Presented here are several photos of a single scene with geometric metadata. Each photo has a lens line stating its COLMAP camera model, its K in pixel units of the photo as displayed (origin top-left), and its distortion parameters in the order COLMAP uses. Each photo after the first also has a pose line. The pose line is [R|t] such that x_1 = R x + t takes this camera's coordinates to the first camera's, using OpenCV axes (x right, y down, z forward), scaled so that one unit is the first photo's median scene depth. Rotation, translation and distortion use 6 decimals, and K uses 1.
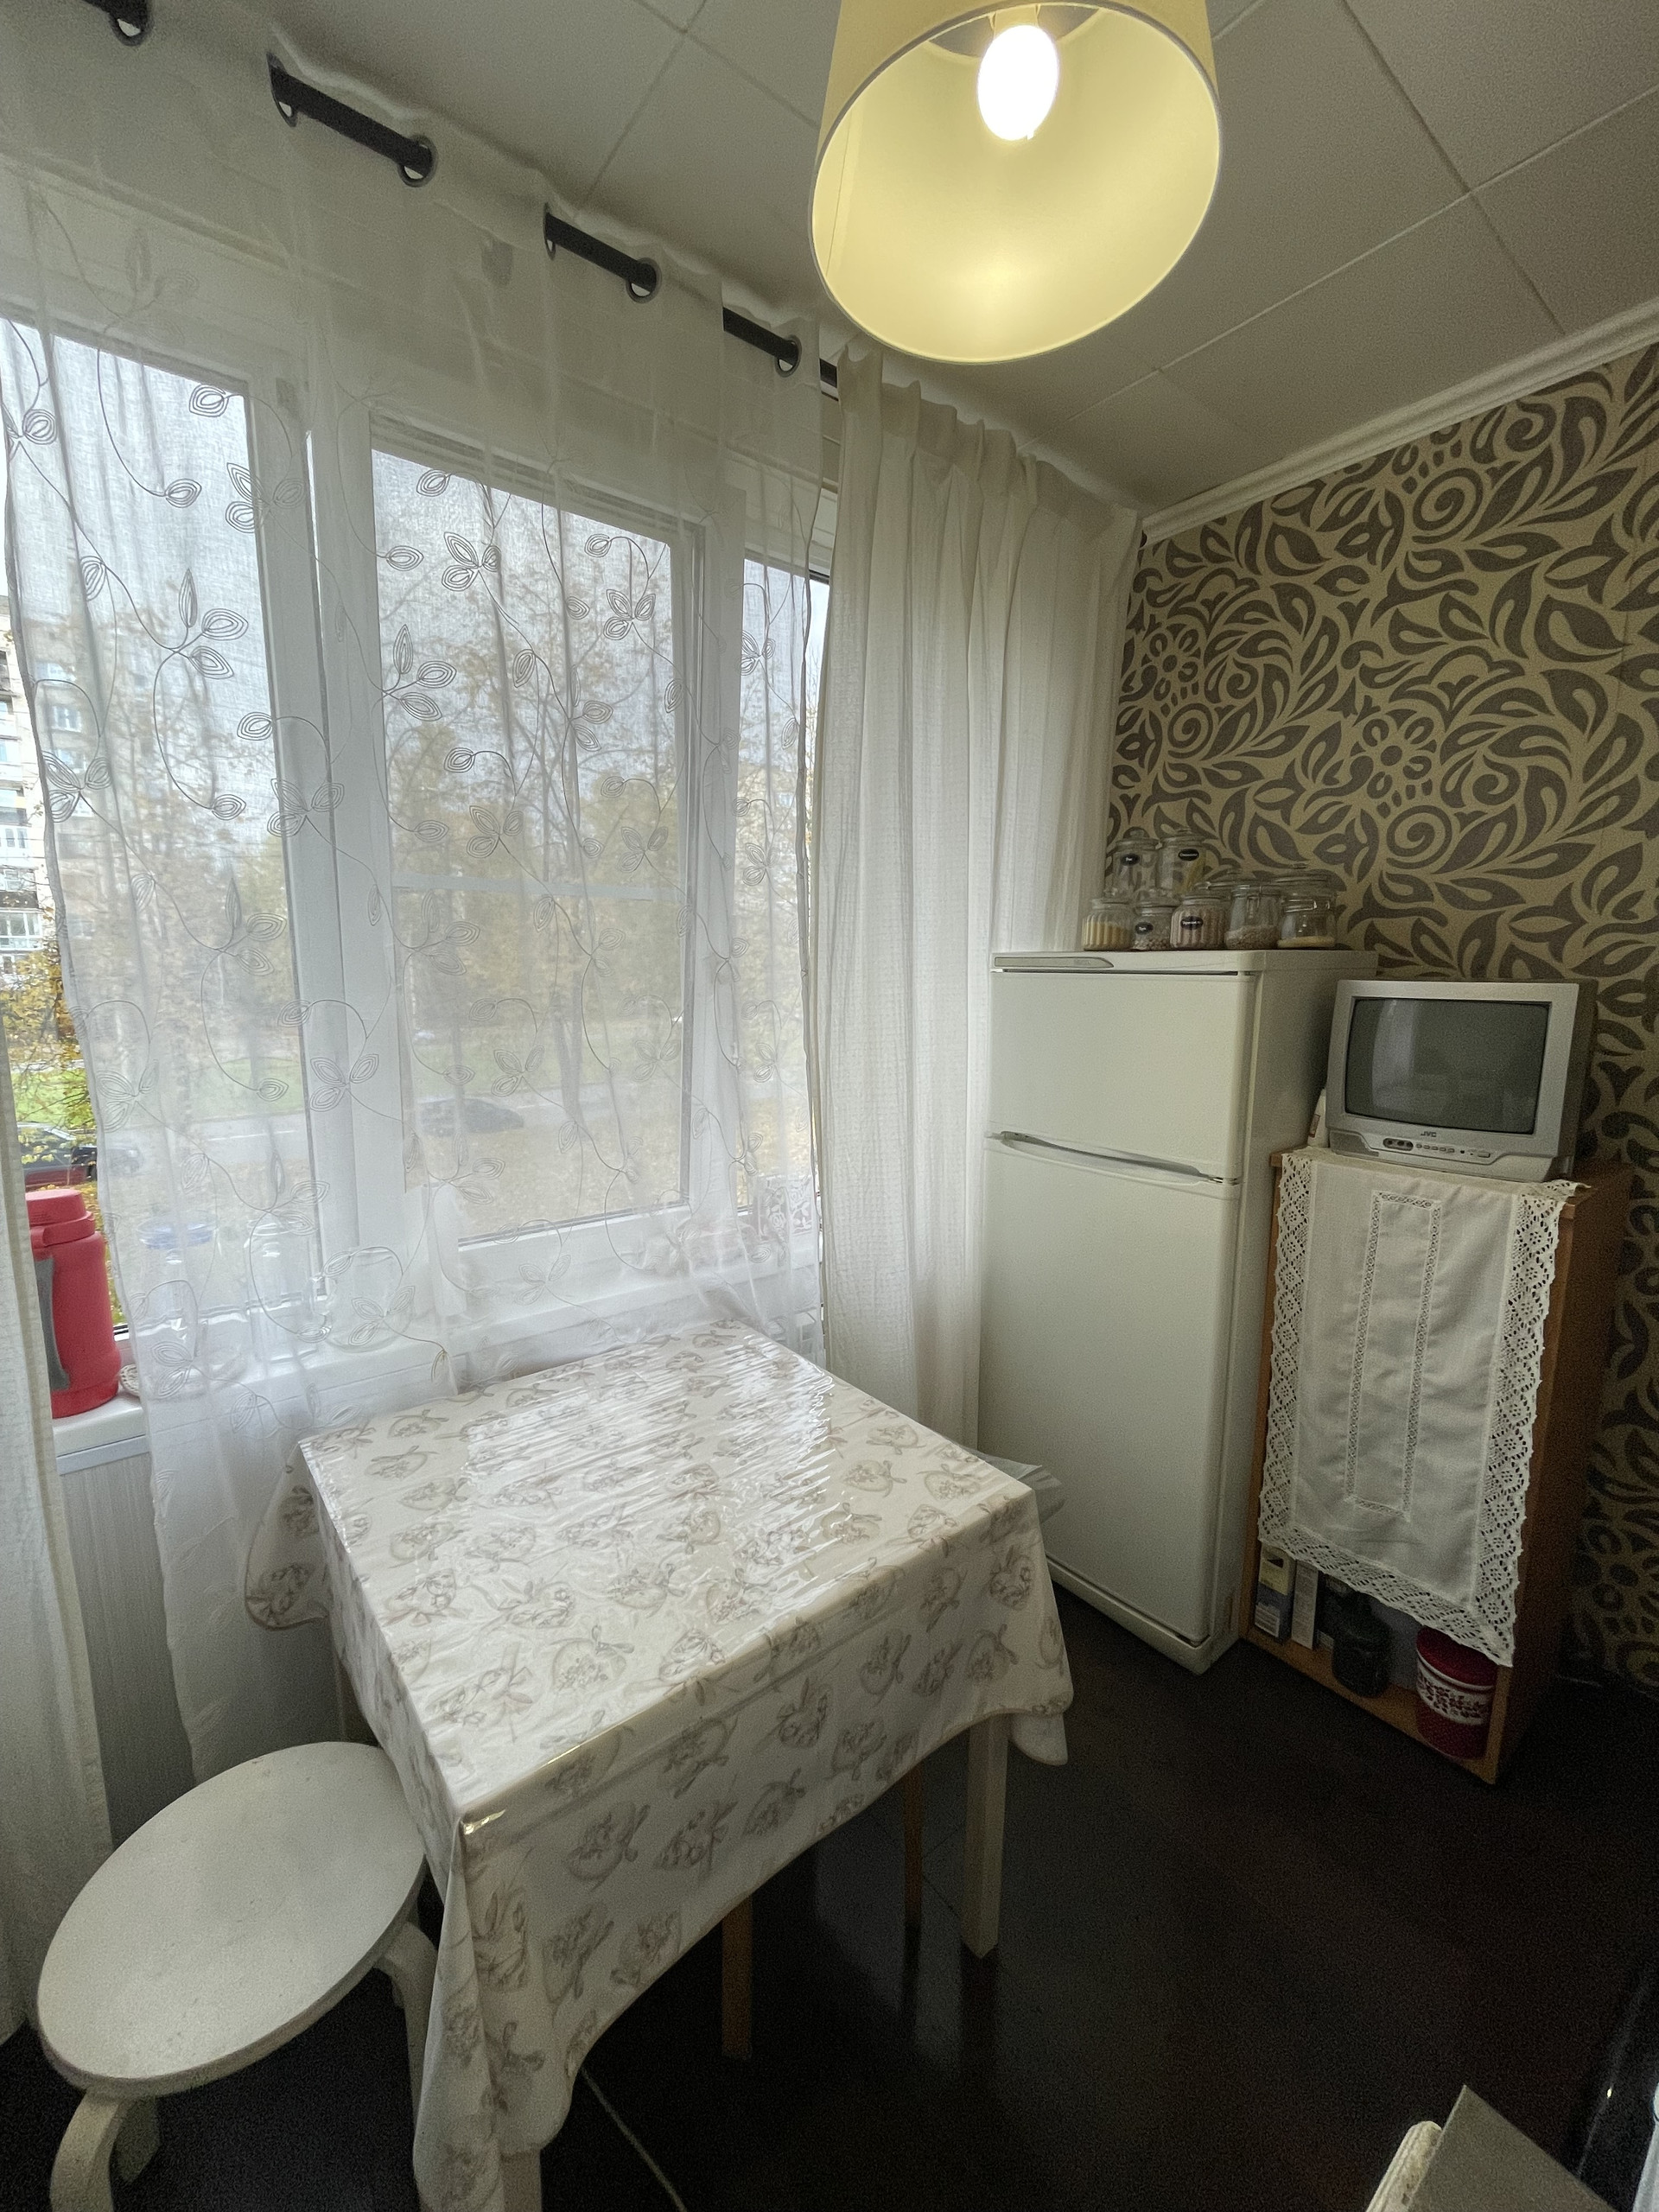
lens RADIAL K [[898.4, 0, 821.7], [0, 898.4, 1104.0], [0, 0, 1]] dist [-0.004106, 0.000771]
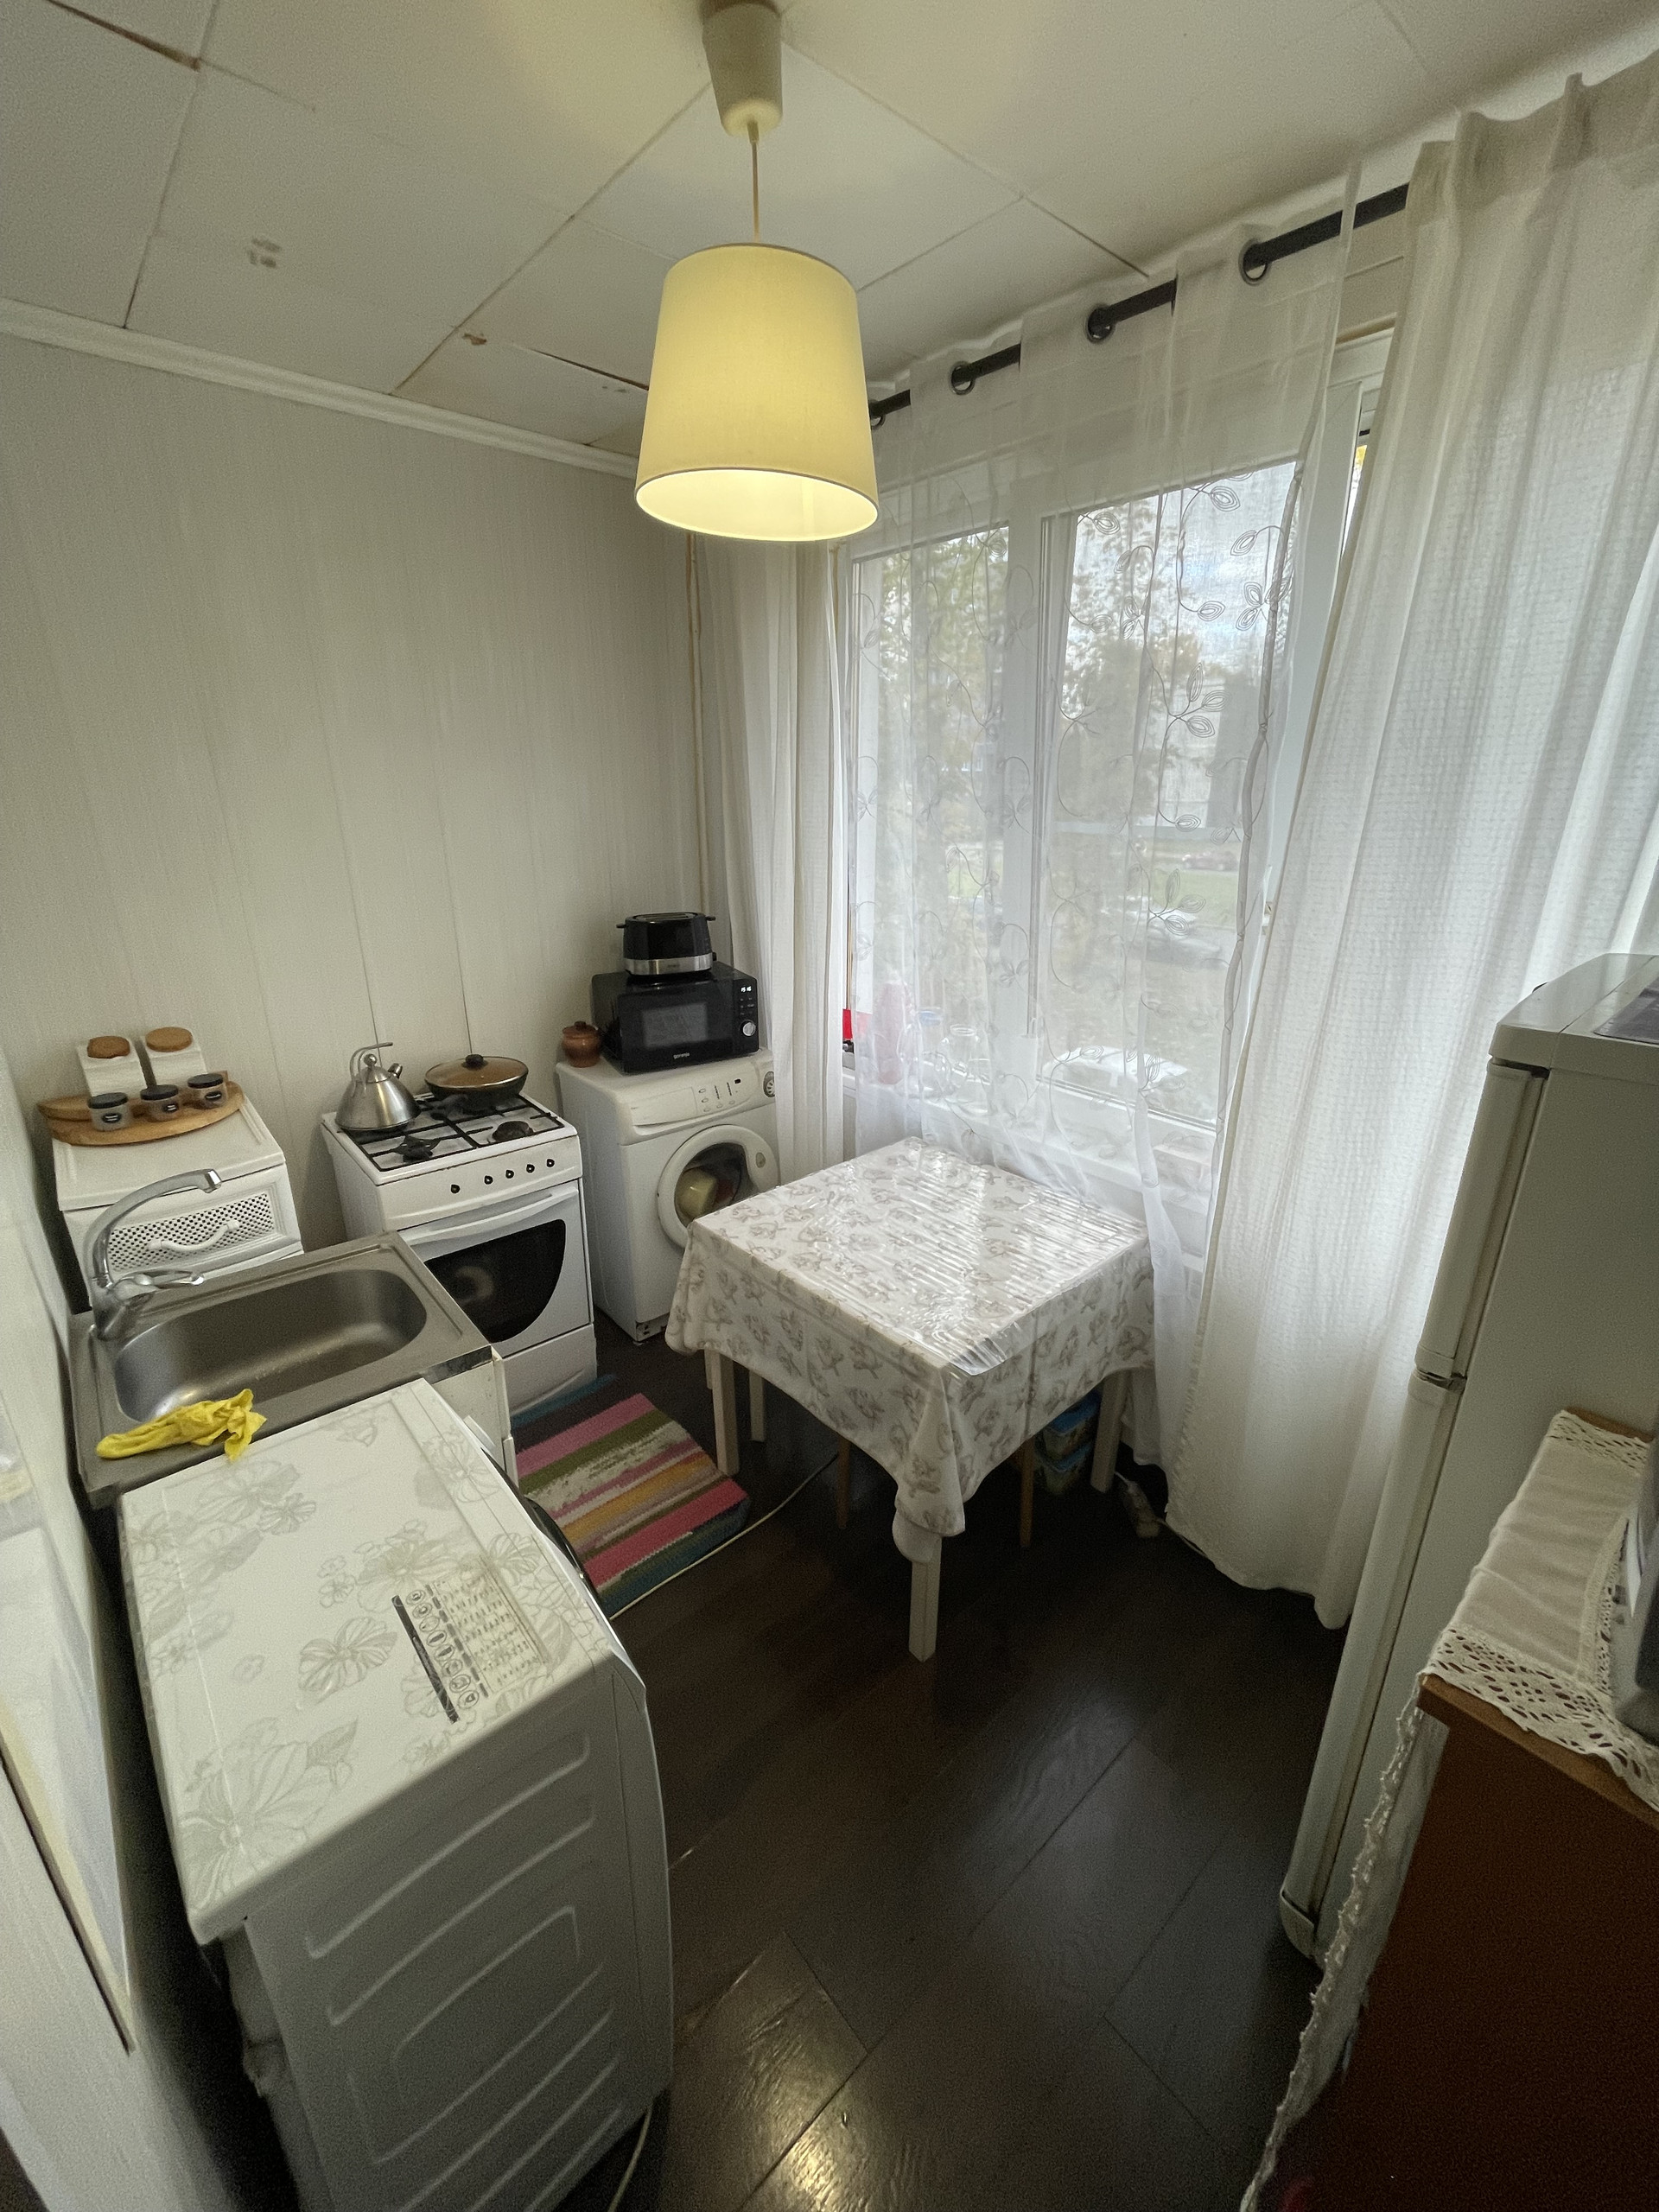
lens RADIAL K [[898.4, 0, 830.8], [0, 898.4, 1101.9], [0, 0, 1]] dist [-0.004106, 0.000771]
pose [[0.052845, 0.331012, -0.942146, 0.090664], [-0.151756, 0.935168, 0.320048, -0.021492], [0.987004, 0.126063, 0.099652, 0.046959]]
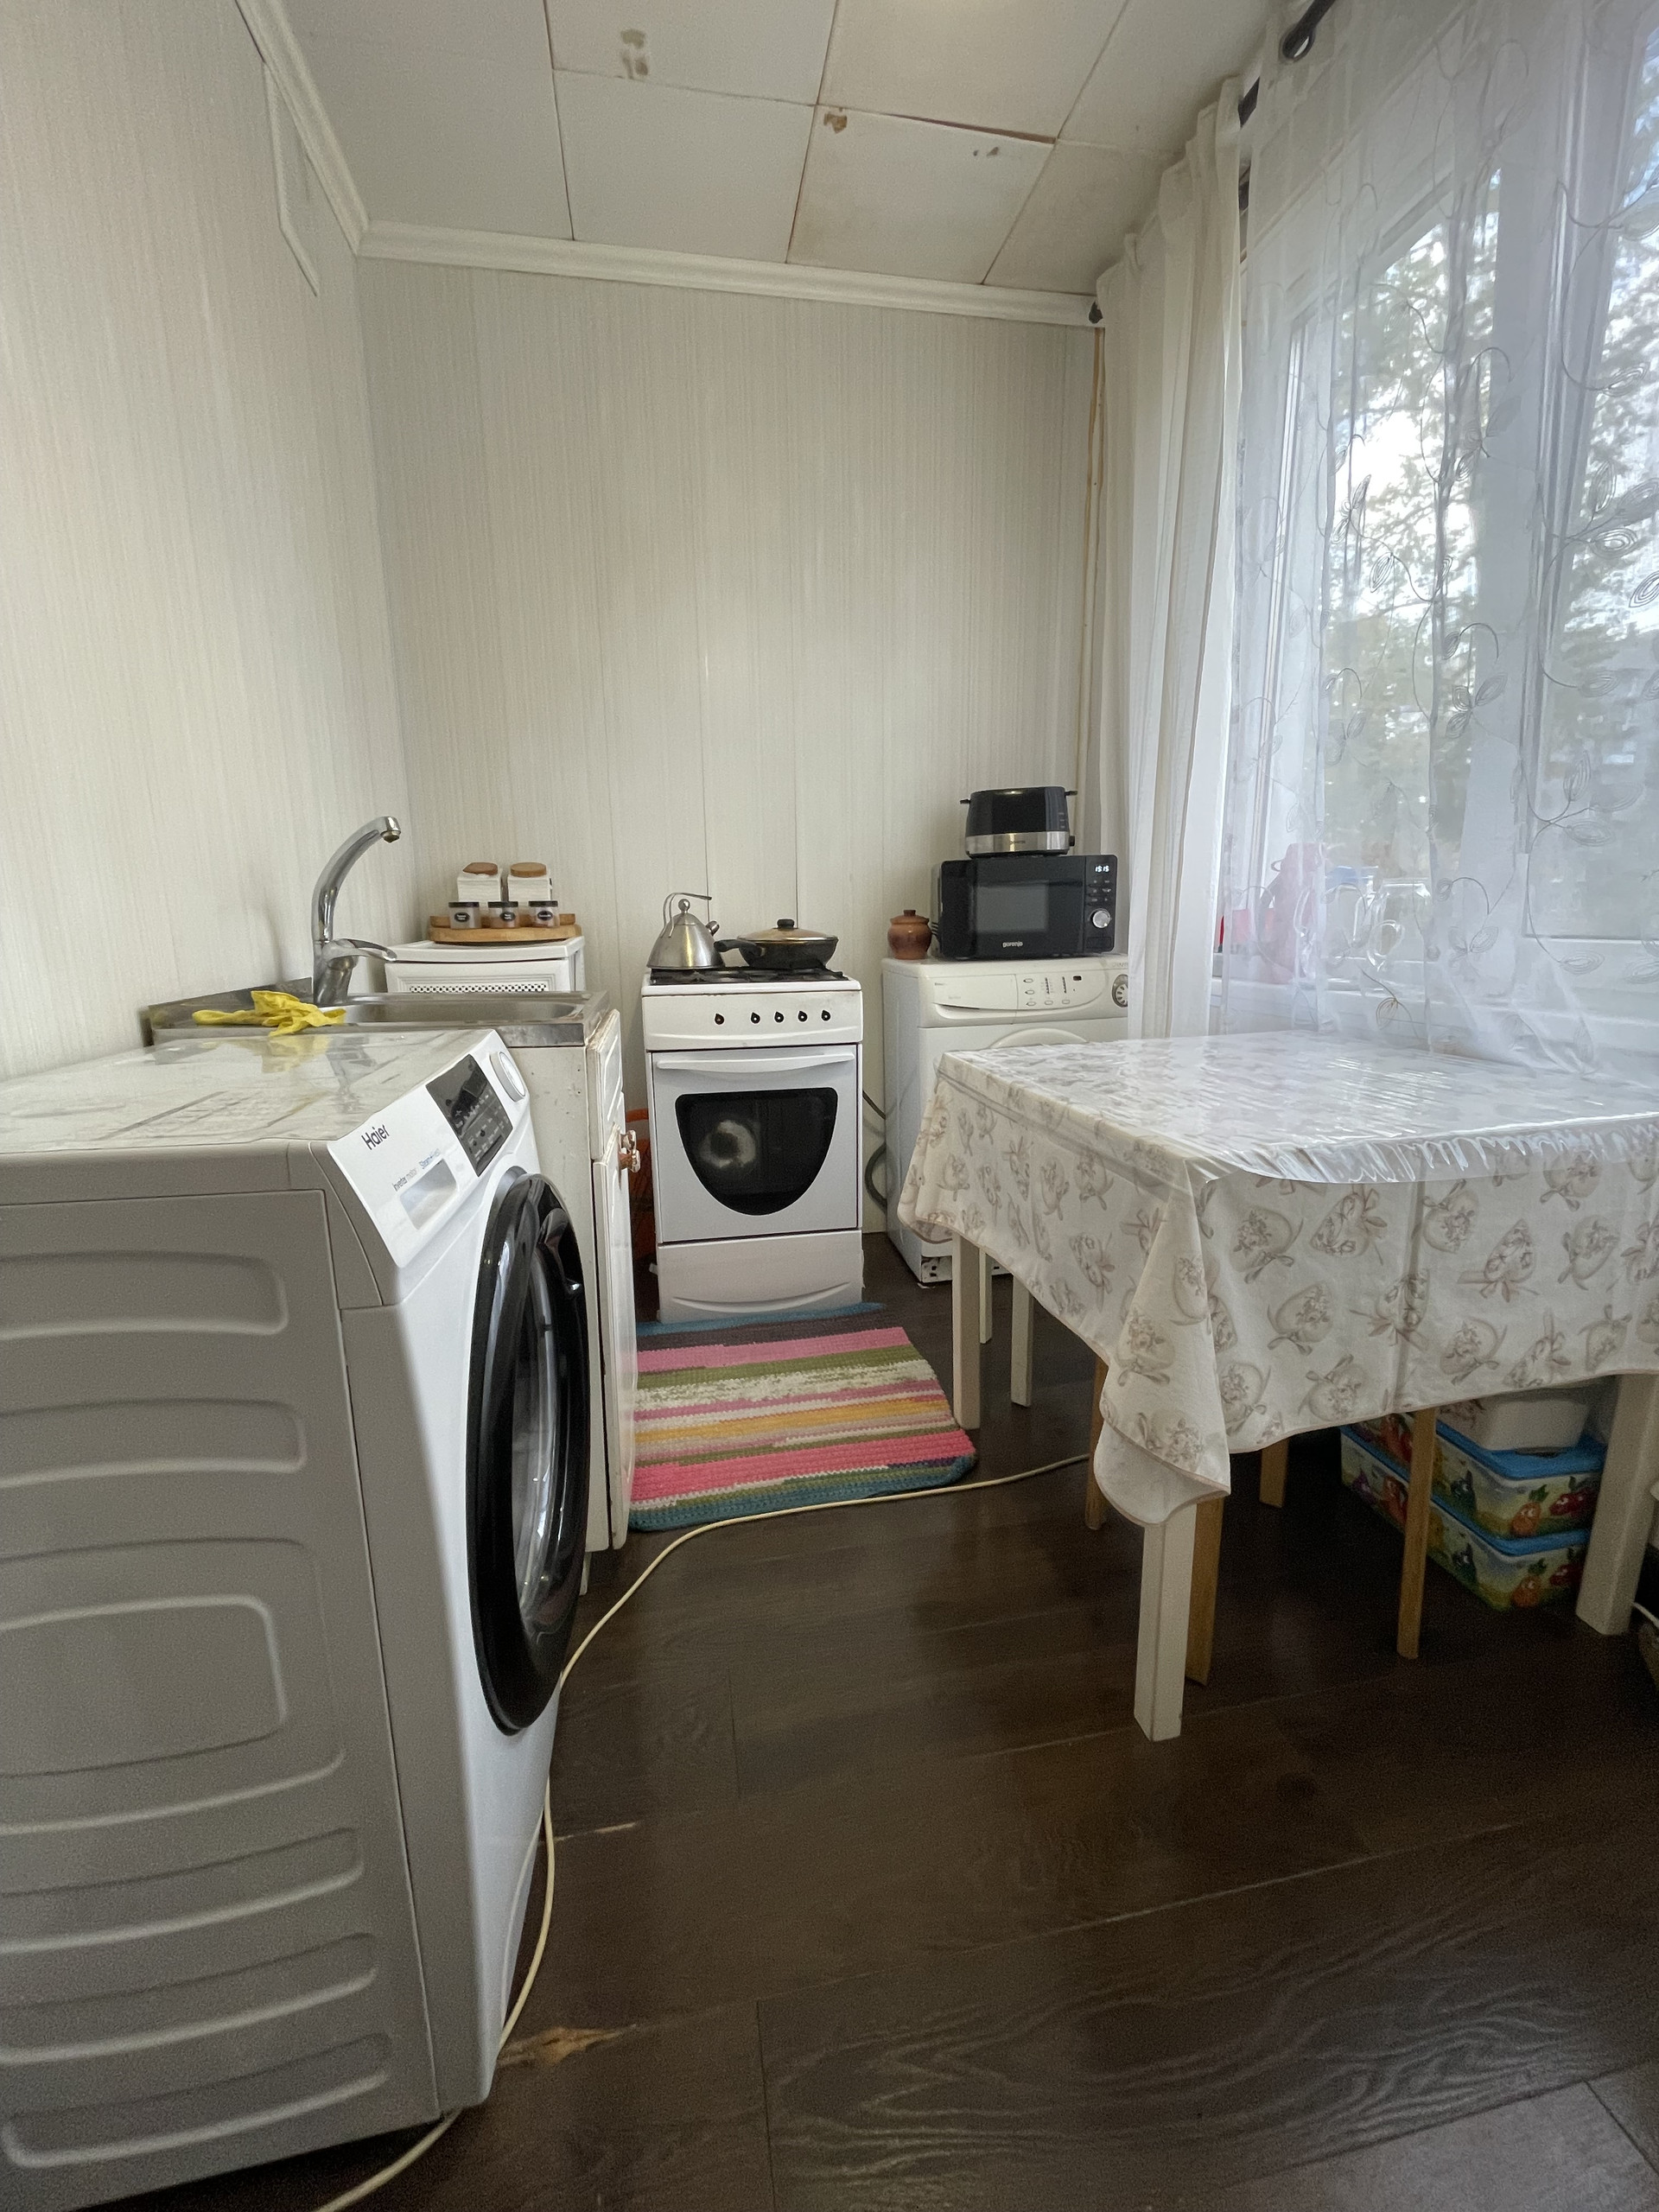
lens RADIAL K [[898.4, 0, 823.5], [0, 898.4, 1099.5], [0, 0, 1]] dist [-0.004106, 0.000771]
pose [[-0.465580, 0.180041, -0.866499, 0.070199], [-0.118534, 0.957581, 0.262656, 0.015616], [0.877032, 0.224997, -0.424490, 0.072618]]
